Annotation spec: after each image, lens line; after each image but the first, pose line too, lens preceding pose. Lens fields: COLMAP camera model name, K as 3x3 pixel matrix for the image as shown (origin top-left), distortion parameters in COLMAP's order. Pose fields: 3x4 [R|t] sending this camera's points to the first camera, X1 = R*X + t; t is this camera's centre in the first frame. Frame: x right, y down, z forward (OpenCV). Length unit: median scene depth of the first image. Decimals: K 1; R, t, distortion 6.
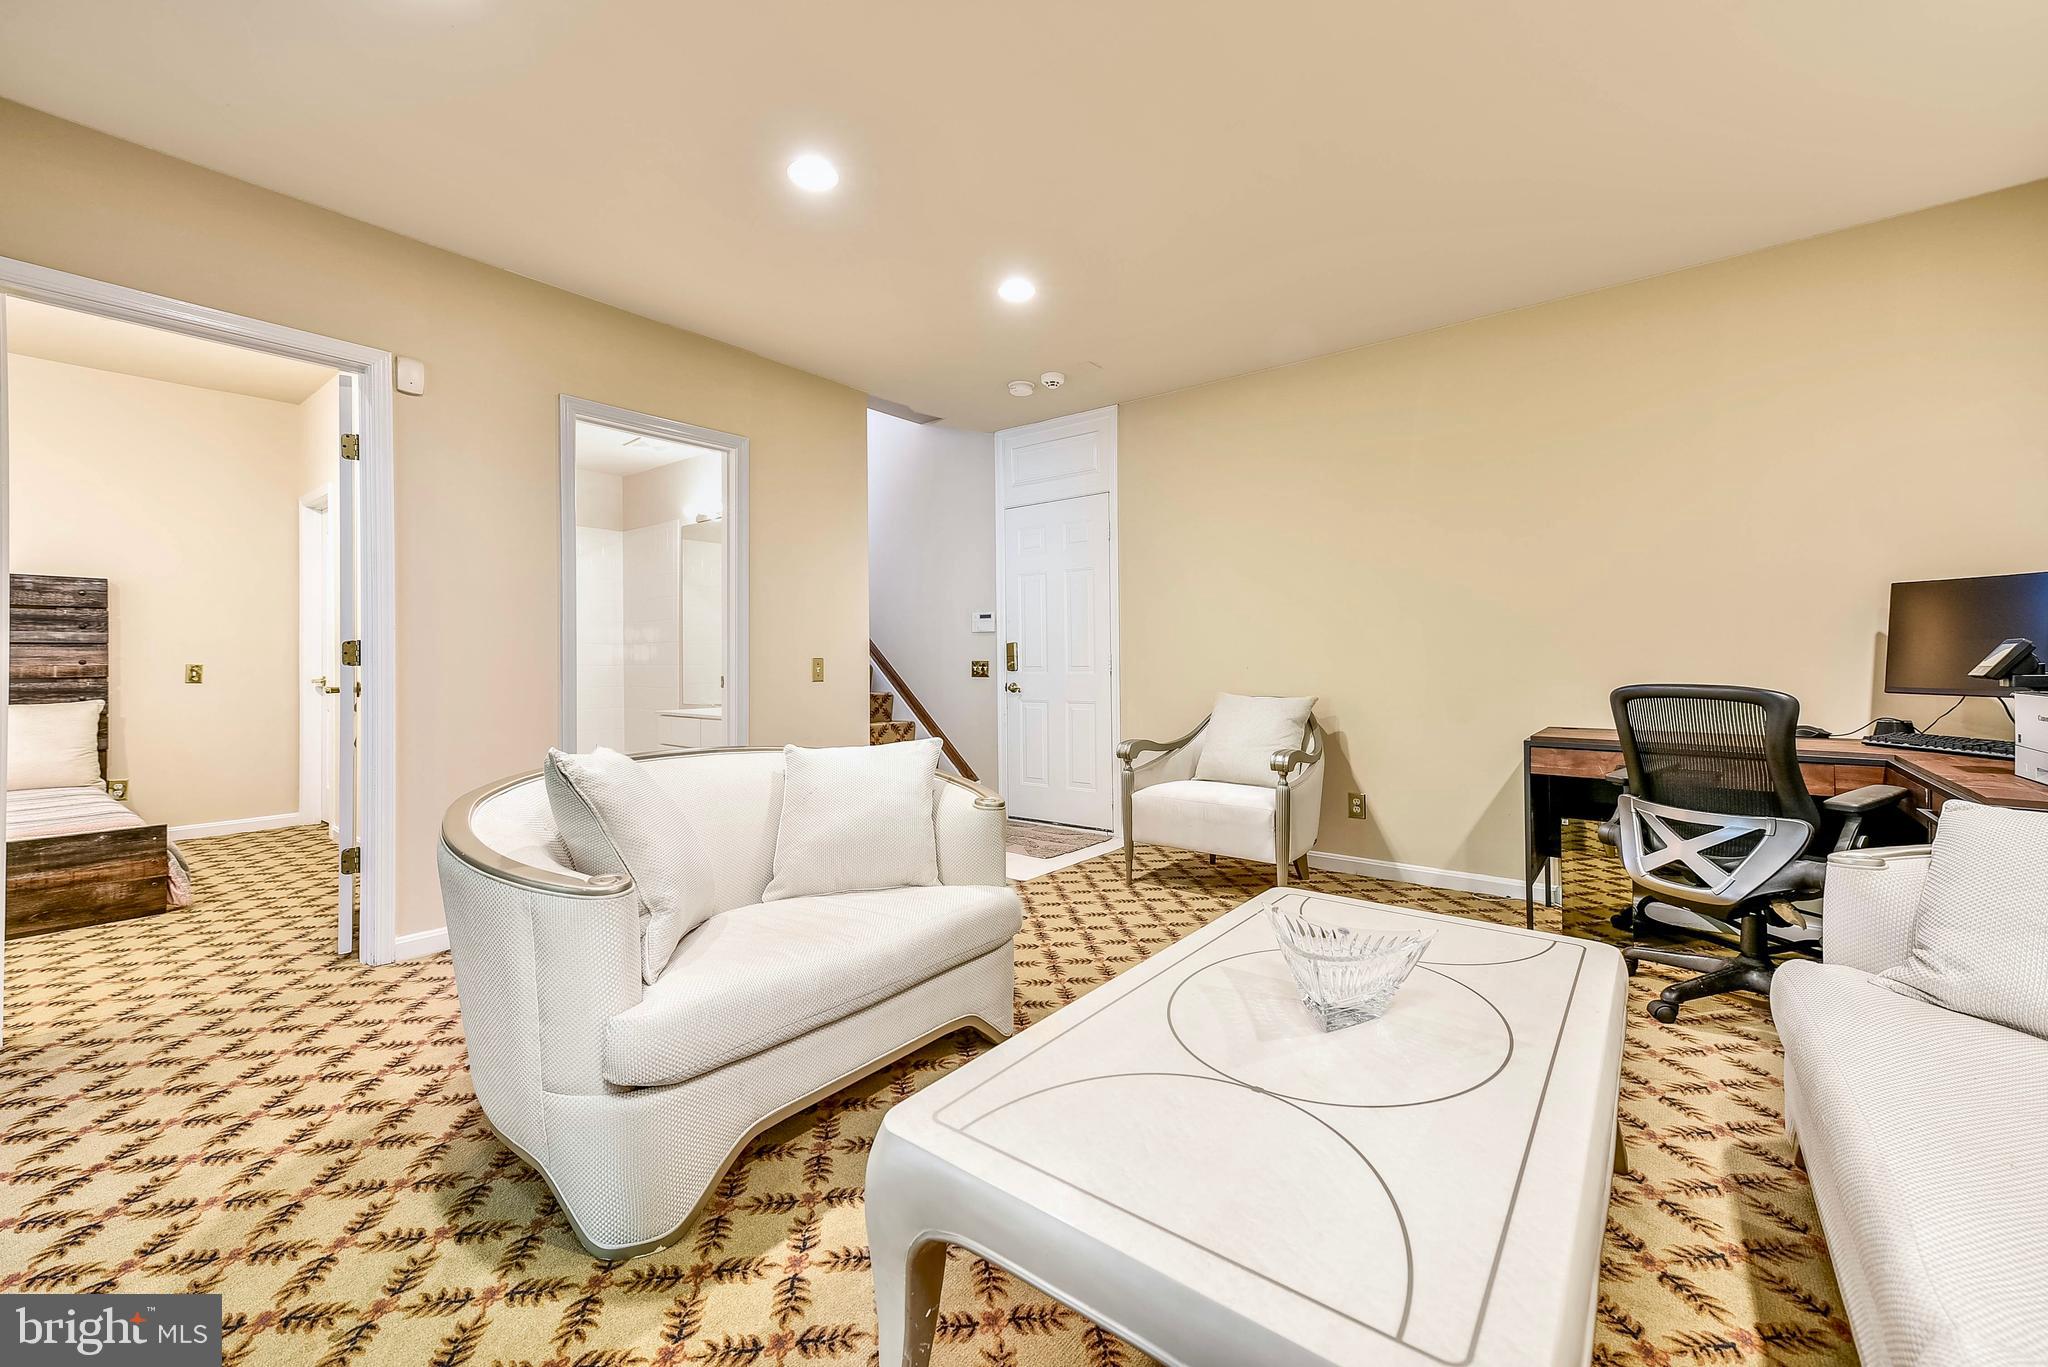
lens RADIAL K [[816.4, 0, 1013.3], [0, 816.4, 670.2], [0, 0, 1]] dist [0.009014, 0.000609]
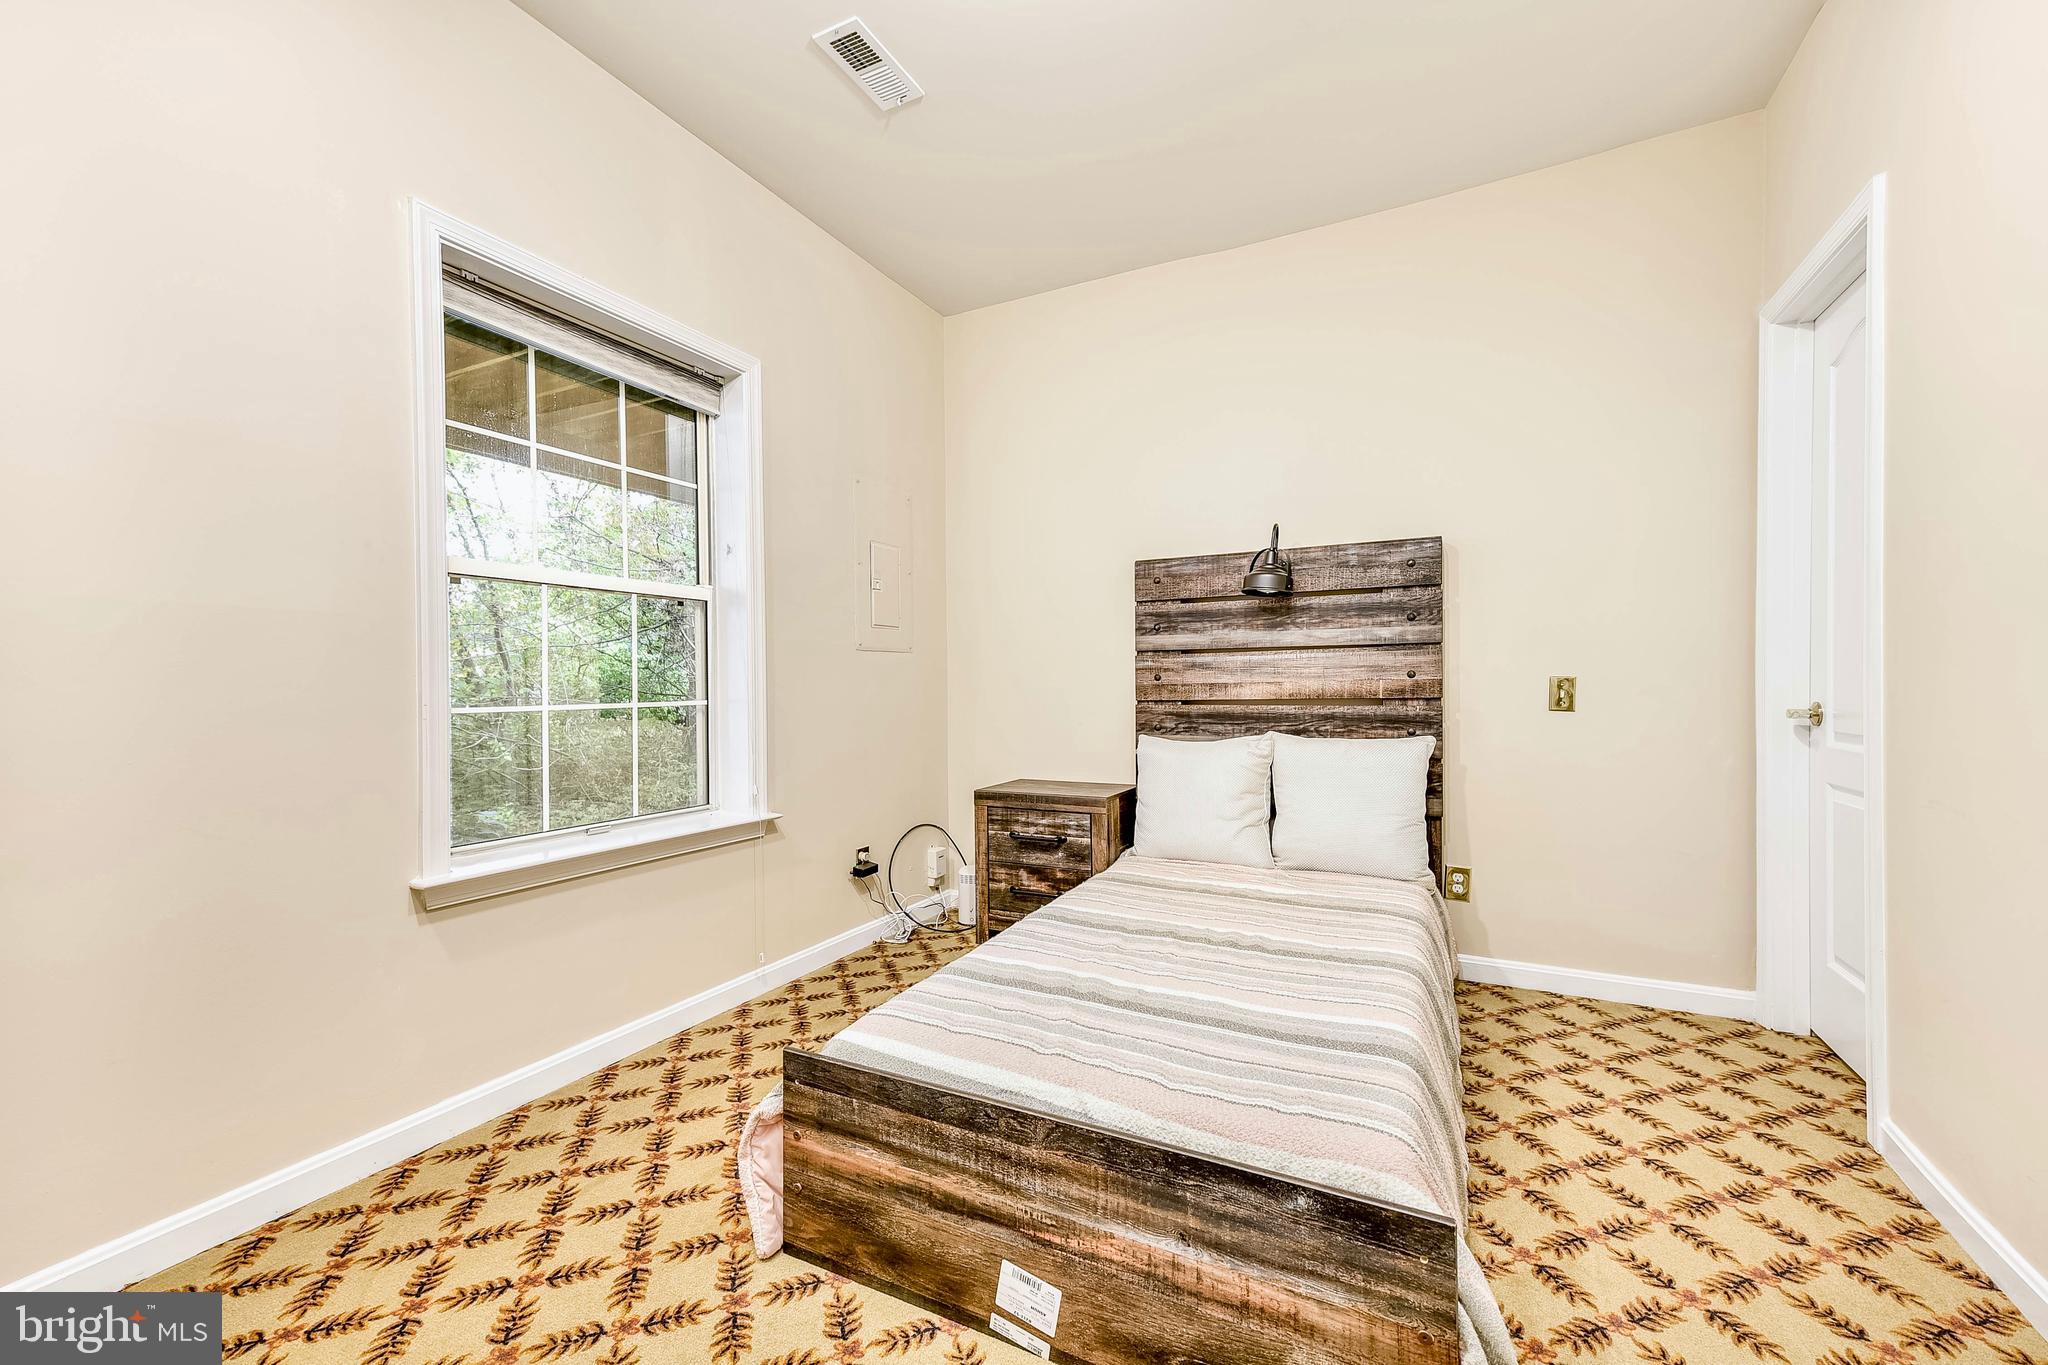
lens RADIAL K [[816.4, 0, 1016.0], [0, 816.4, 682.9], [0, 0, 1]] dist [0.009014, 0.000609]
pose [[0.186415, 0.001932, -0.982469, -0.572951], [-0.000434, 0.999998, 0.001884, -0.003974], [0.982471, 0.000075, 0.186415, 0.589923]]
